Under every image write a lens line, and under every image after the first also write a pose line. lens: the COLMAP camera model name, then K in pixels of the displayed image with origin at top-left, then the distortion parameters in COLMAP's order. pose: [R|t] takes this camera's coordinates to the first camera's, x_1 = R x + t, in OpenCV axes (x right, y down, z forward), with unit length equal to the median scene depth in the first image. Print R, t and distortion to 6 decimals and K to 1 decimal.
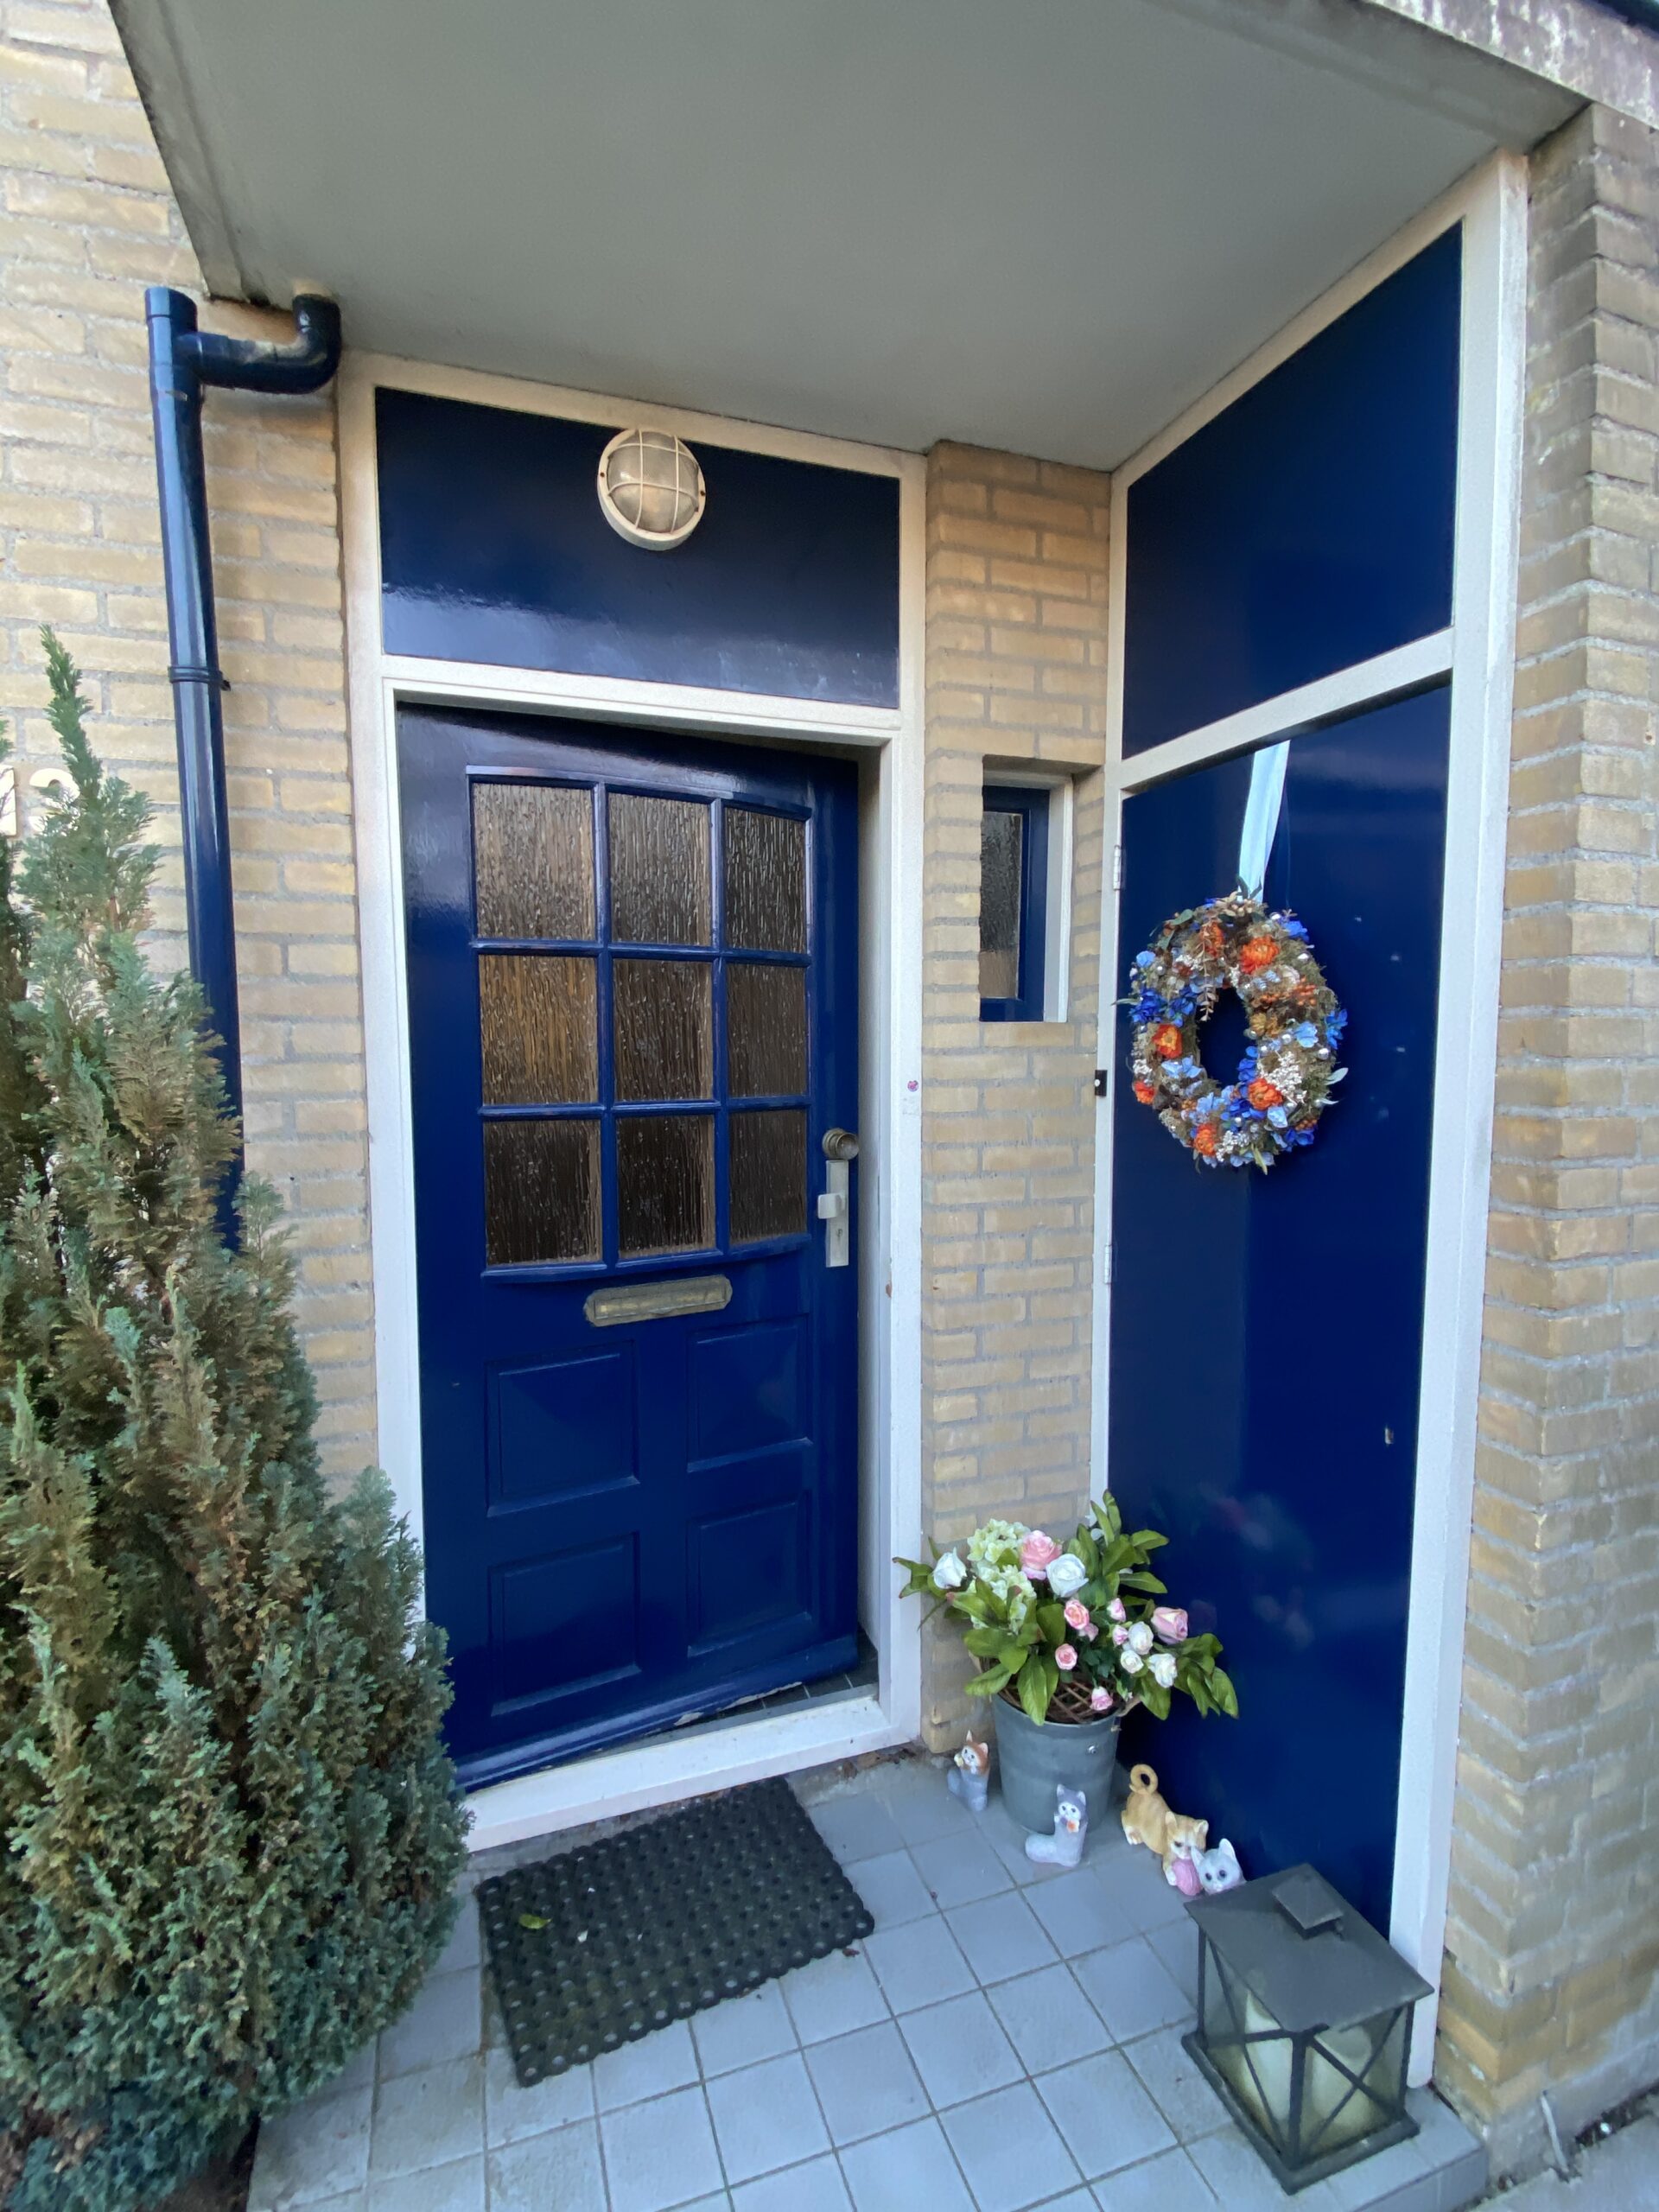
lens RADIAL K [[1029.4, 0, 829.5], [0, 1029.4, 1106.0], [0, 0, 1]] dist [0.041842, -0.037496]
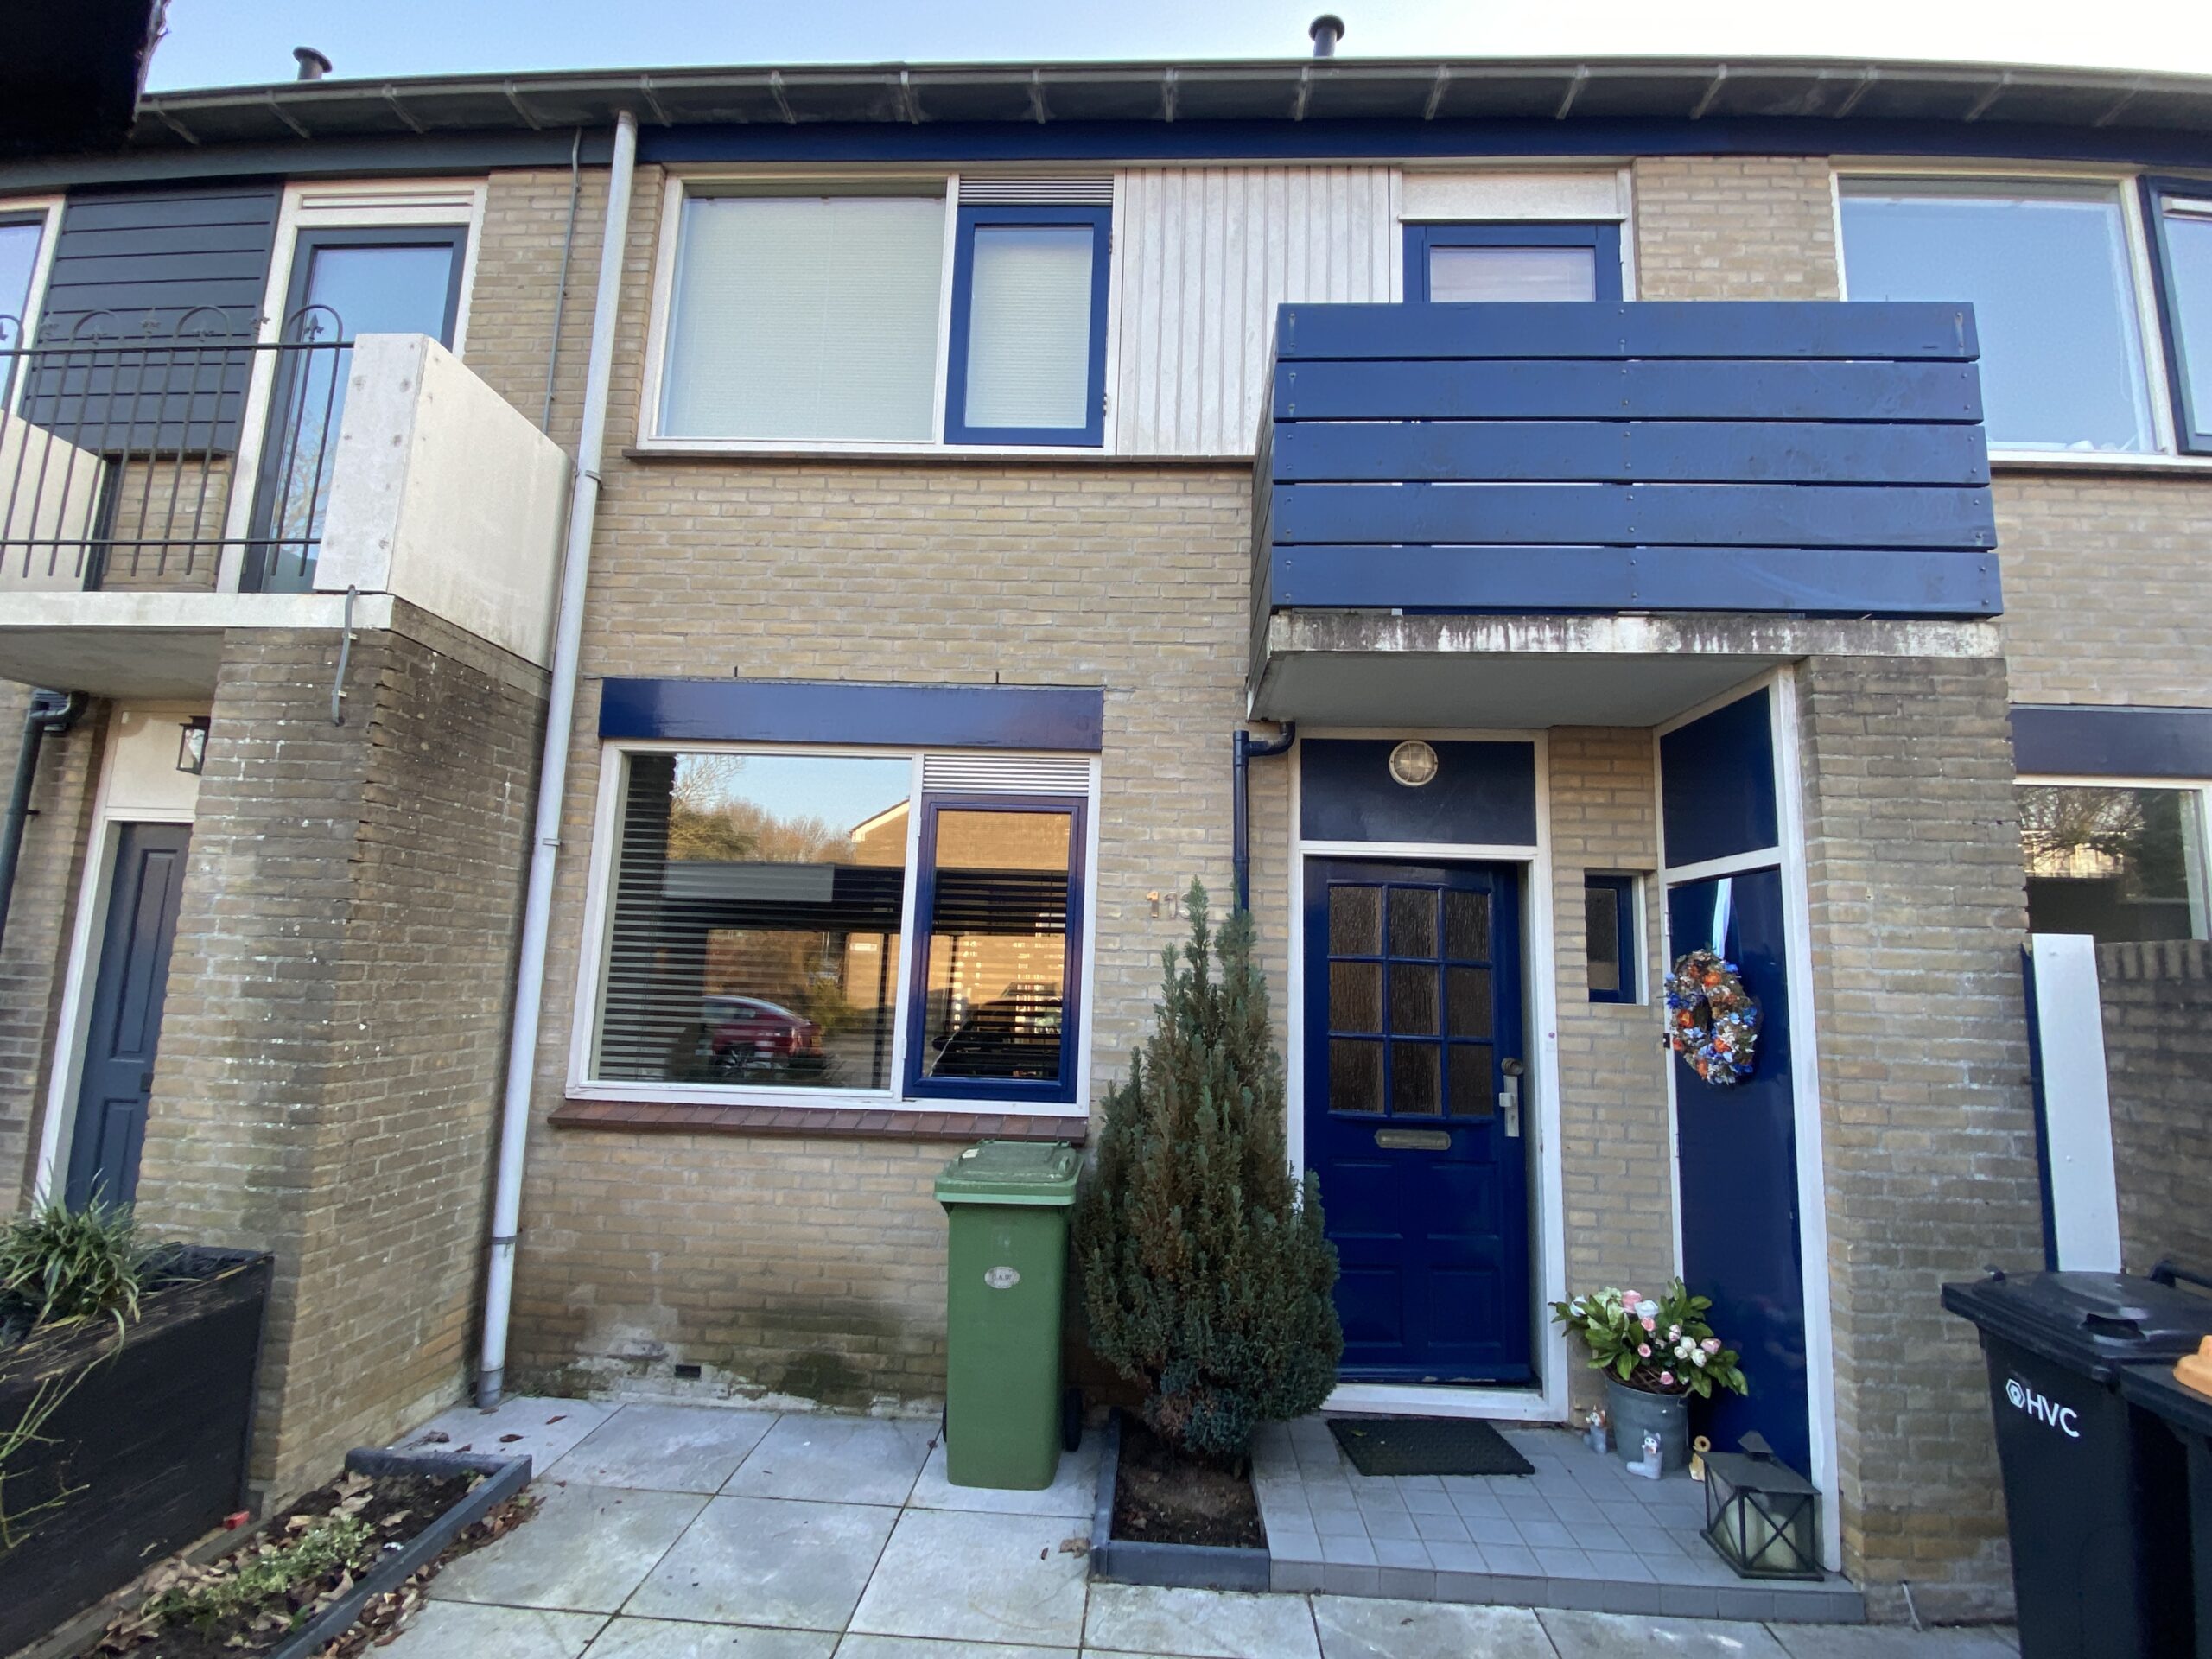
lens RADIAL K [[1029.4, 0, 1096.8], [0, 1029.4, 829.3], [0, 0, 1]] dist [0.041842, -0.037496]
pose [[0.921690, -0.019974, -0.387413, 0.063704], [-0.066282, 0.975880, -0.208004, 0.070894], [0.382224, 0.217394, 0.898134, -1.259357]]
